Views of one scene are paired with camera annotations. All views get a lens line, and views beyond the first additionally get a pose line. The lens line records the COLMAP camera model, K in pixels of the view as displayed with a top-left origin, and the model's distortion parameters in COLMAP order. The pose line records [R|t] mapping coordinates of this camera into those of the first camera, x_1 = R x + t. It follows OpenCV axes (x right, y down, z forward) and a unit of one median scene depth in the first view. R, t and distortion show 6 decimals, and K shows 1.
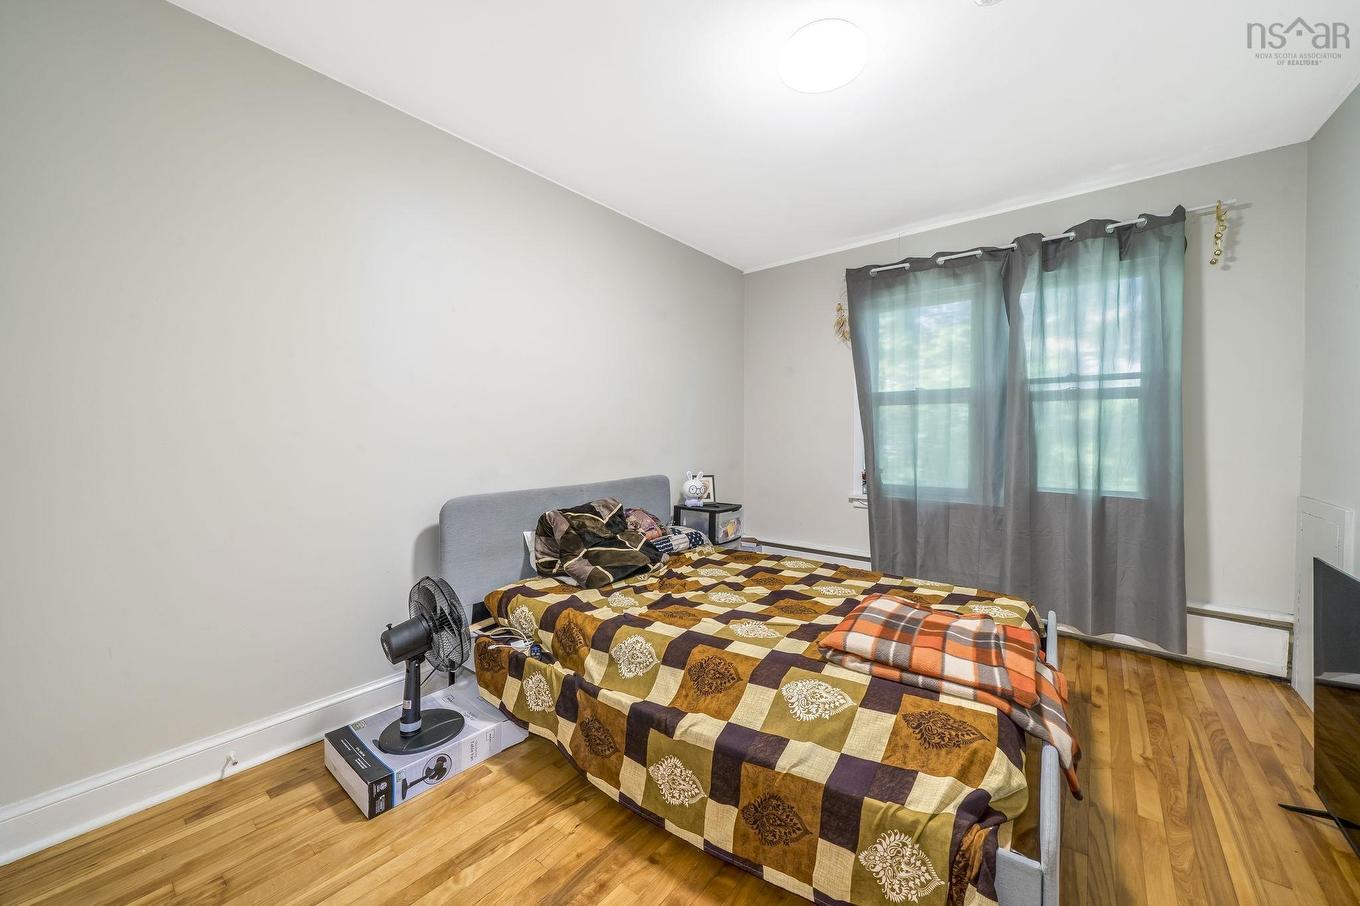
lens RADIAL K [[534.3, 0, 678.9], [0, 534.3, 434.3], [0, 0, 1]] dist [-0.001227, -0.000160]
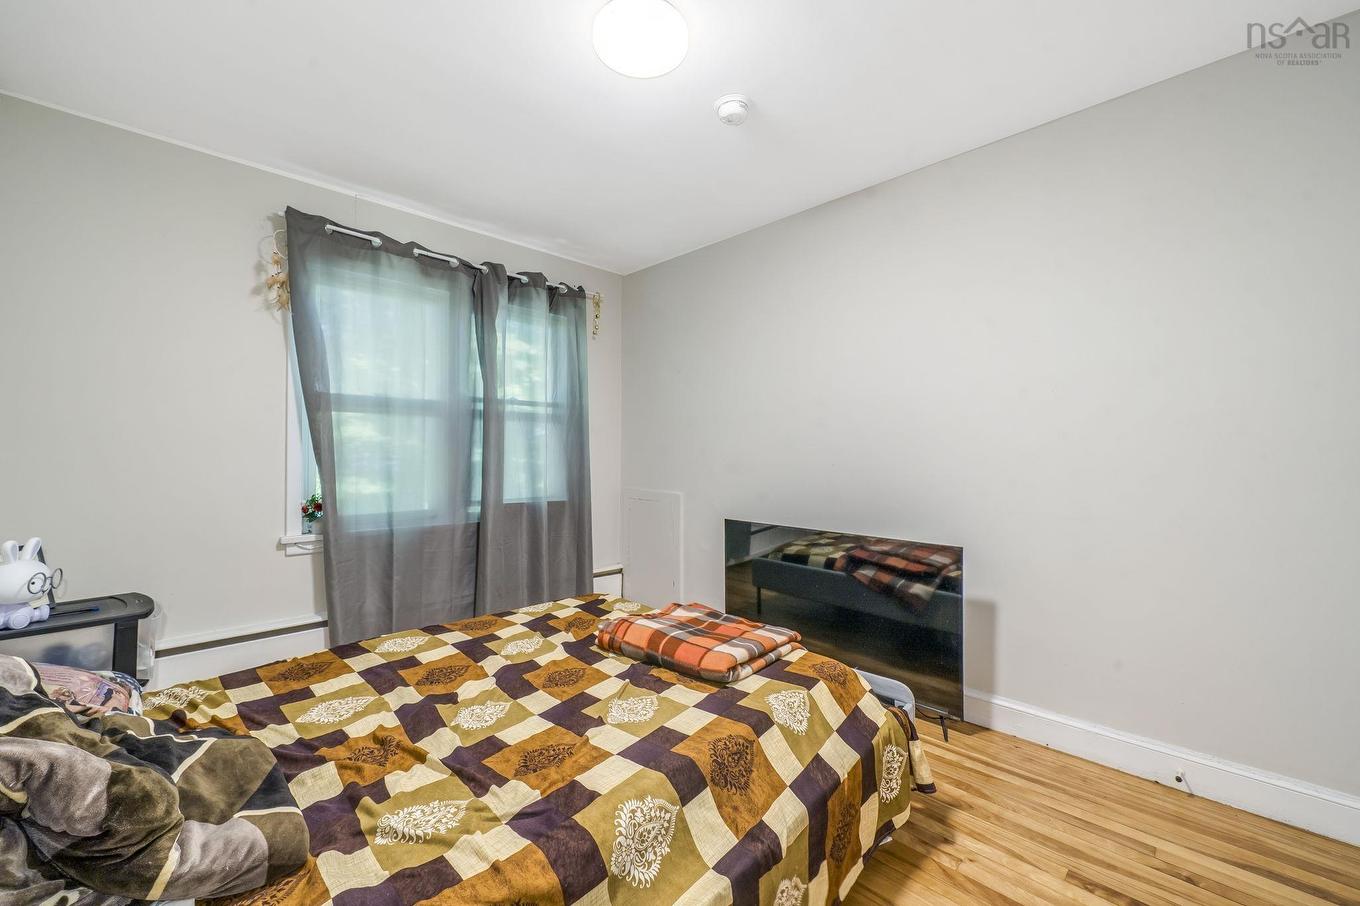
lens RADIAL K [[559.2, 0, 662.3], [0, 559.2, 442.4], [0, 0, 1]] dist [-0.001702, -0.000072]
pose [[0.099570, 0.013079, 0.994945, -0.435155], [-0.007069, 0.999898, -0.012437, -0.005013], [-0.995005, -0.005794, 0.099652, 0.576947]]
